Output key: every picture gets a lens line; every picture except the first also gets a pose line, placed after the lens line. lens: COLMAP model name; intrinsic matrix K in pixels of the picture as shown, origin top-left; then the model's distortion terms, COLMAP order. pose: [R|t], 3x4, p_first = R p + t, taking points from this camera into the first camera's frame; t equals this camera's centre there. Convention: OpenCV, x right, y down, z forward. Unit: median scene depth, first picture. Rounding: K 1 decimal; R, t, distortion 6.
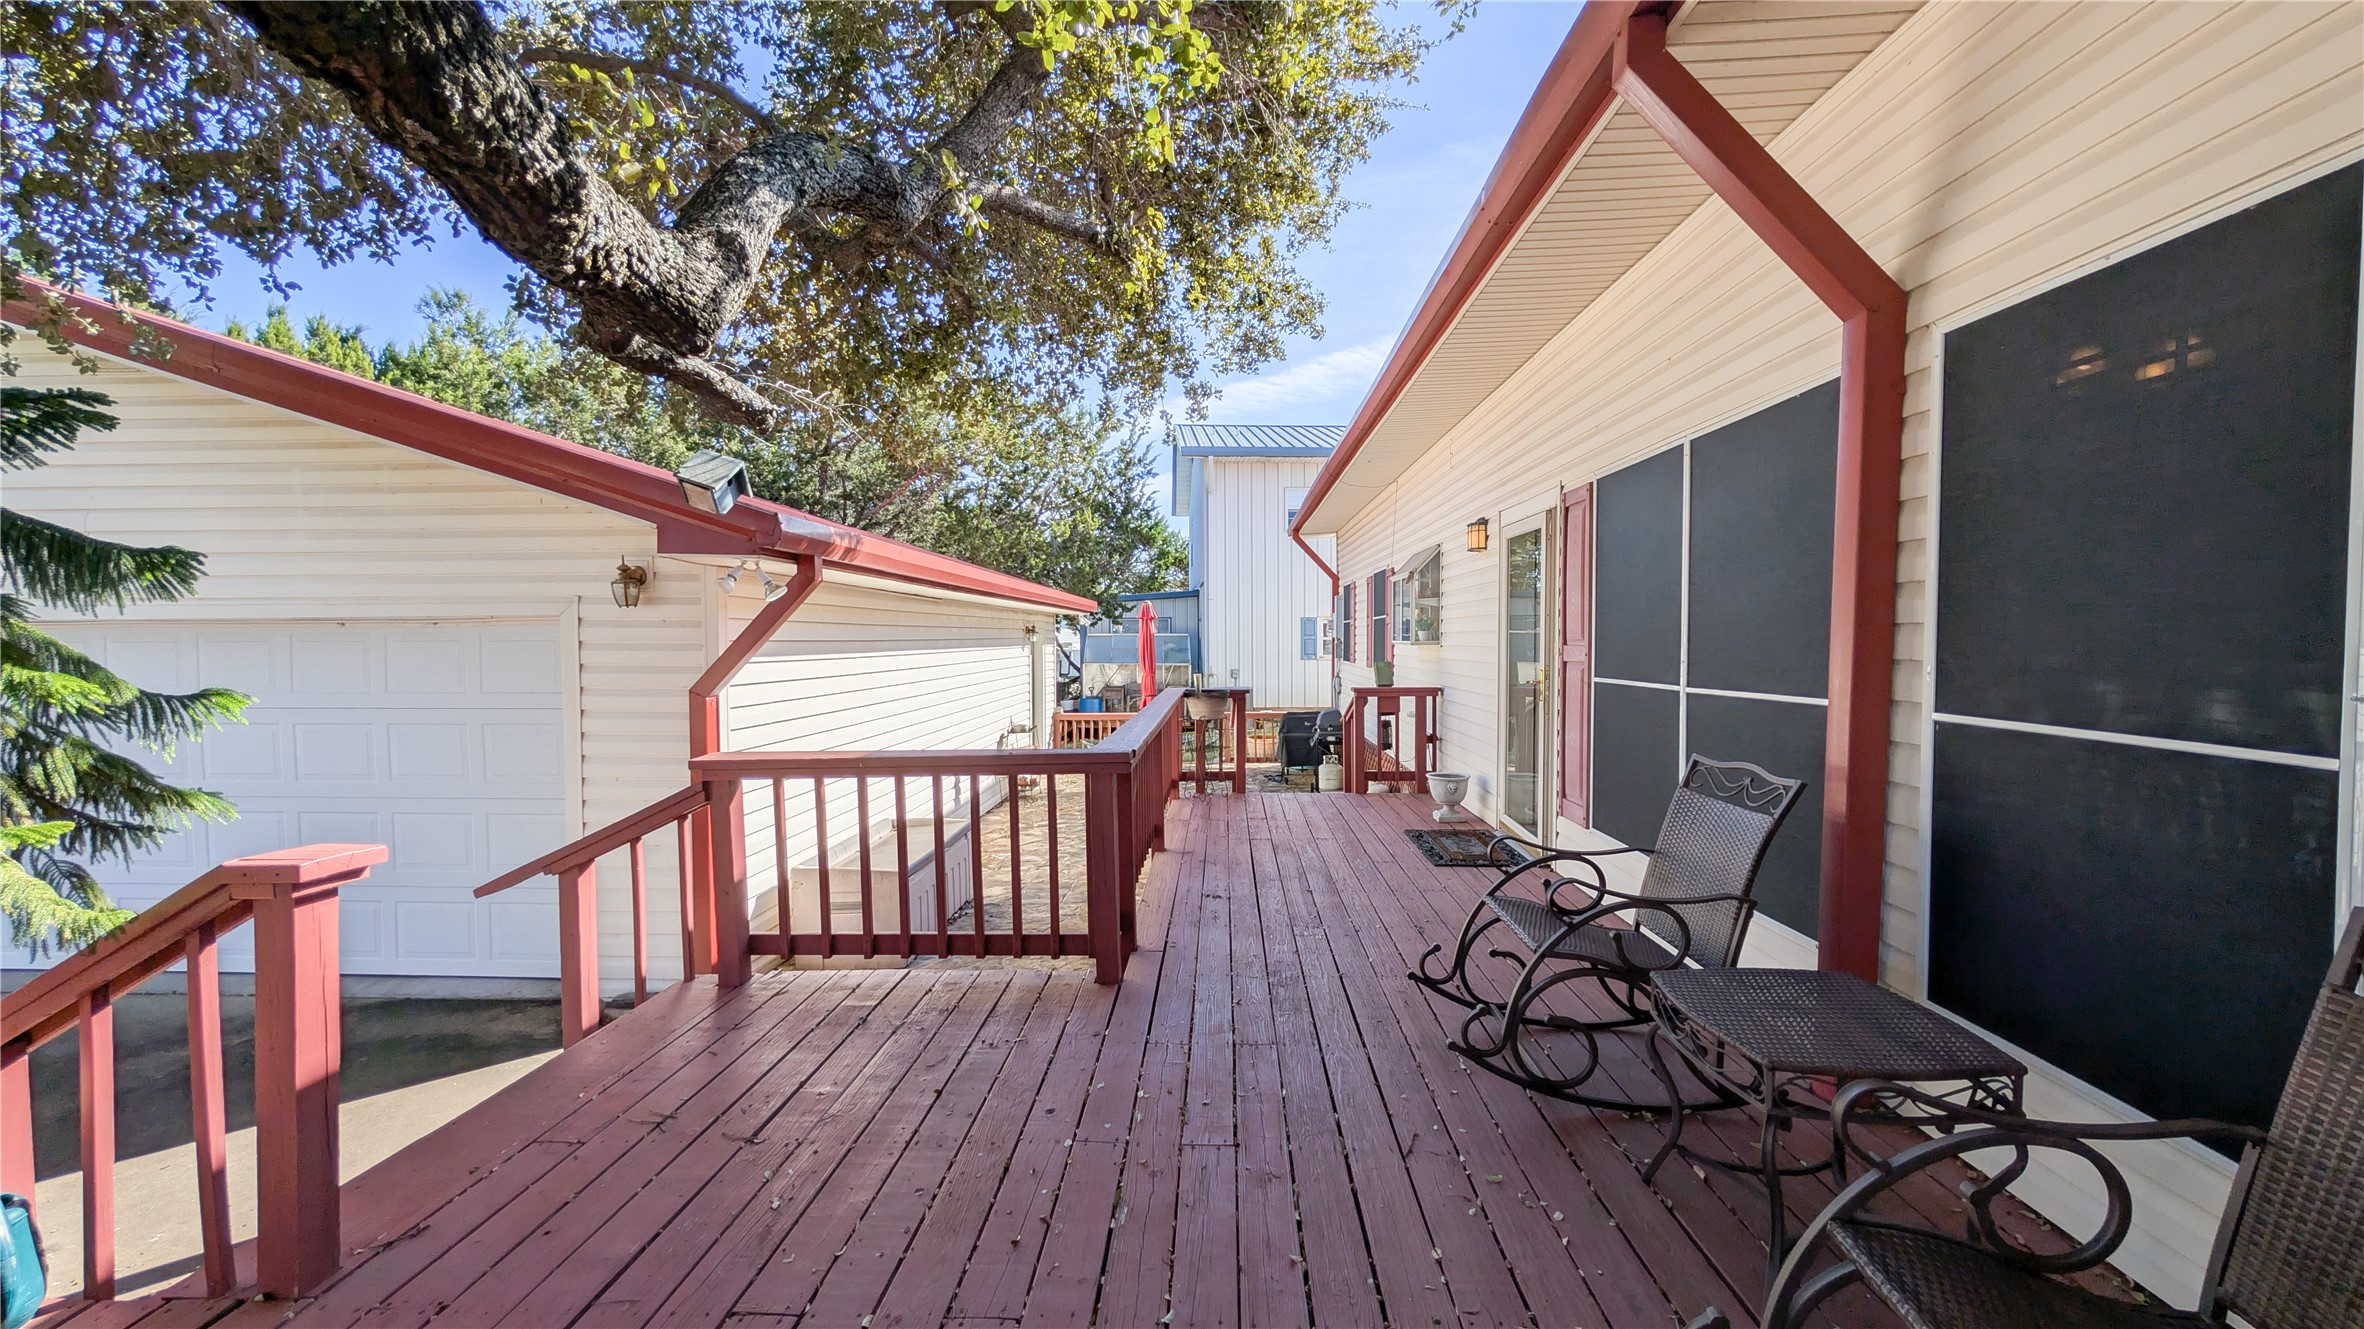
lens RADIAL K [[889.4, 0, 1176.5], [0, 889.4, 664.9], [0, 0, 1]] dist [0.000326, 0.001011]
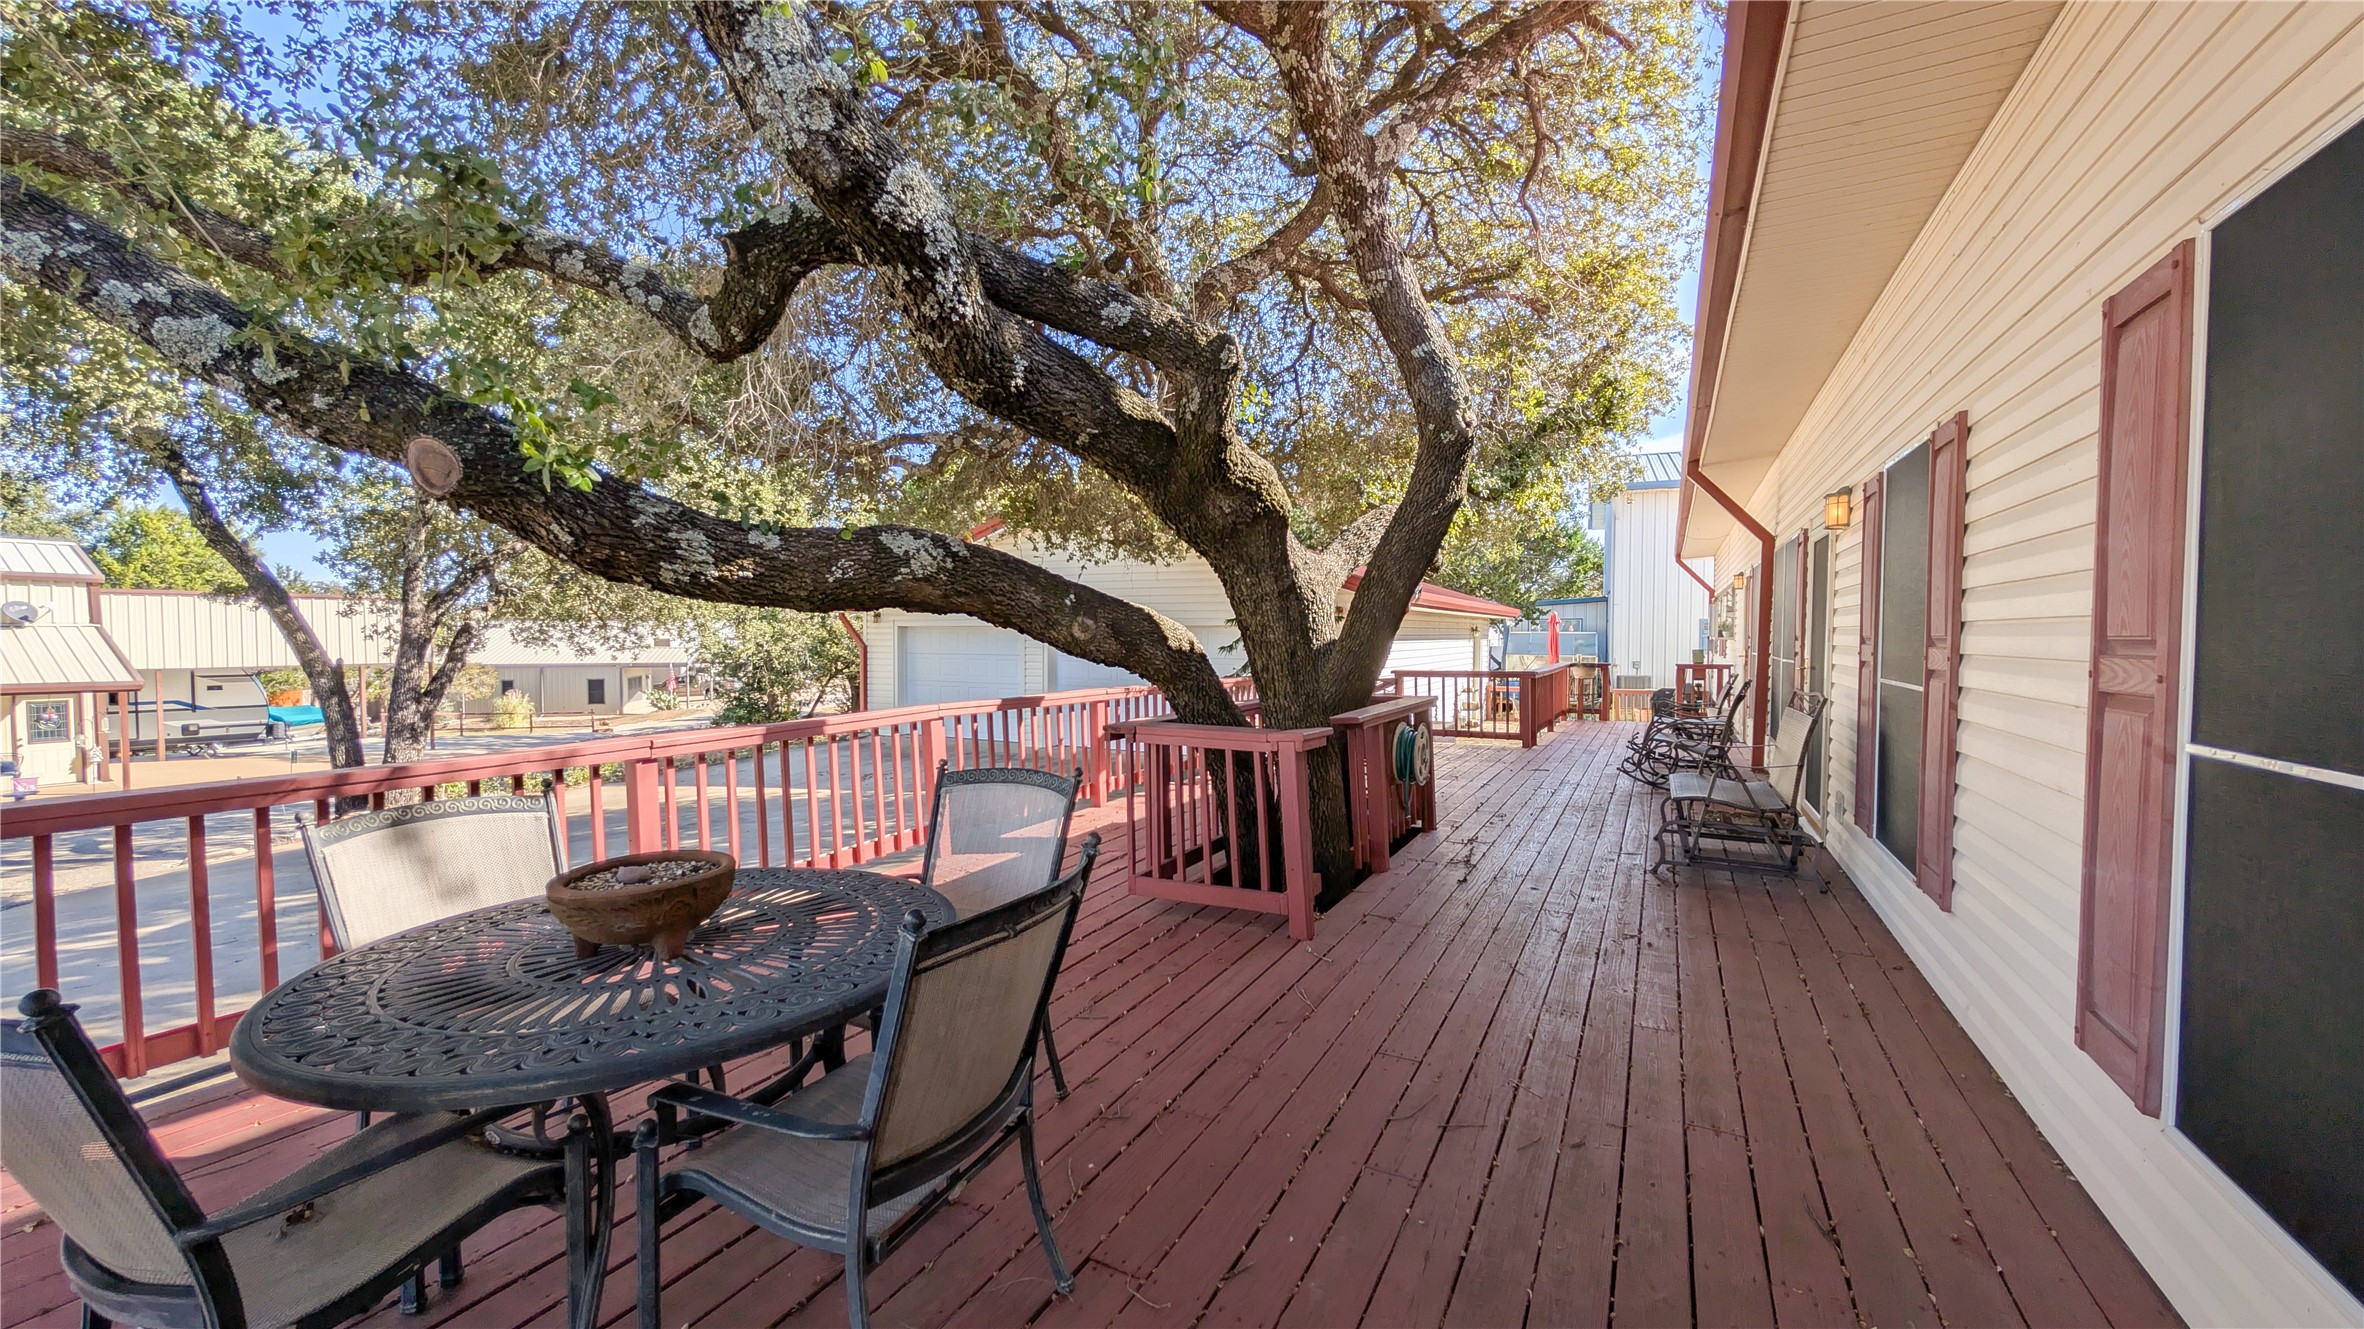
lens RADIAL K [[889.4, 0, 1182.6], [0, 889.4, 666.8], [0, 0, 1]] dist [0.000326, 0.001011]
pose [[0.902985, 0.021420, -0.429137, 0.025153], [-0.019097, 0.999770, 0.009718, 0.011601], [0.429247, -0.000580, 0.903187, -0.360371]]
